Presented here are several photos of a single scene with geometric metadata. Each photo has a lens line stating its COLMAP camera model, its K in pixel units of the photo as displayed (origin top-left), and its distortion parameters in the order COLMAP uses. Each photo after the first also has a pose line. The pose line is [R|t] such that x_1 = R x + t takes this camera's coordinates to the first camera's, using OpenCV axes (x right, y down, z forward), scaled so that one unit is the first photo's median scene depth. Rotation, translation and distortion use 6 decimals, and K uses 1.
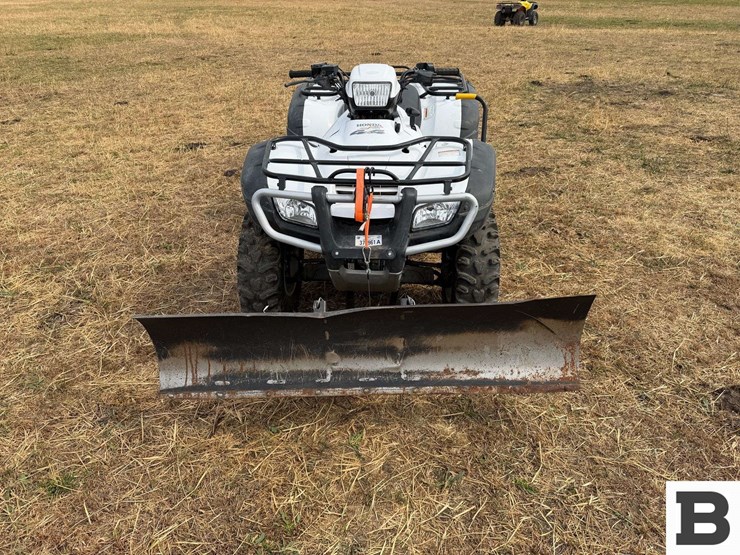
lens RADIAL K [[494.9, 0, 370.0], [0, 494.9, 277.5], [0, 0, 1]] dist [0.104478, -0.167300]
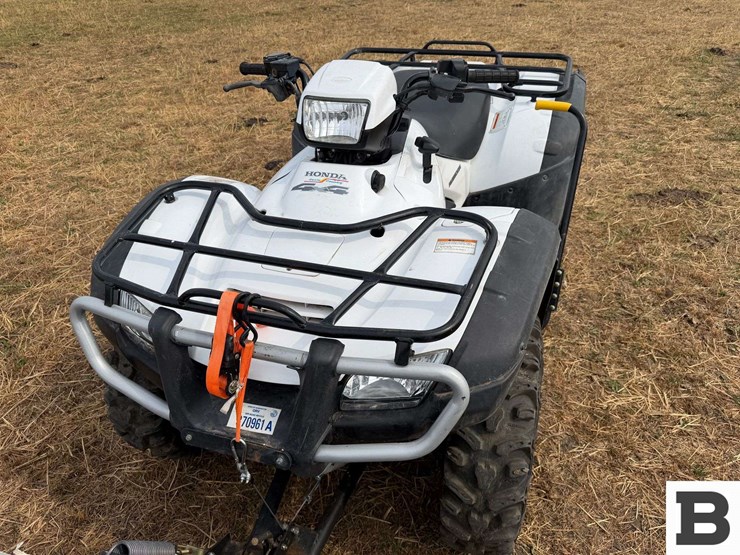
lens RADIAL K [[522.0, 0, 372.4], [0, 522.0, 280.6], [0, 0, 1]] dist [0.005141, -0.011887]
pose [[0.968140, 0.125167, -0.216883, 0.174016], [-0.109144, 0.990437, 0.084396, -0.221203], [0.225373, -0.058036, 0.972543, 0.396414]]
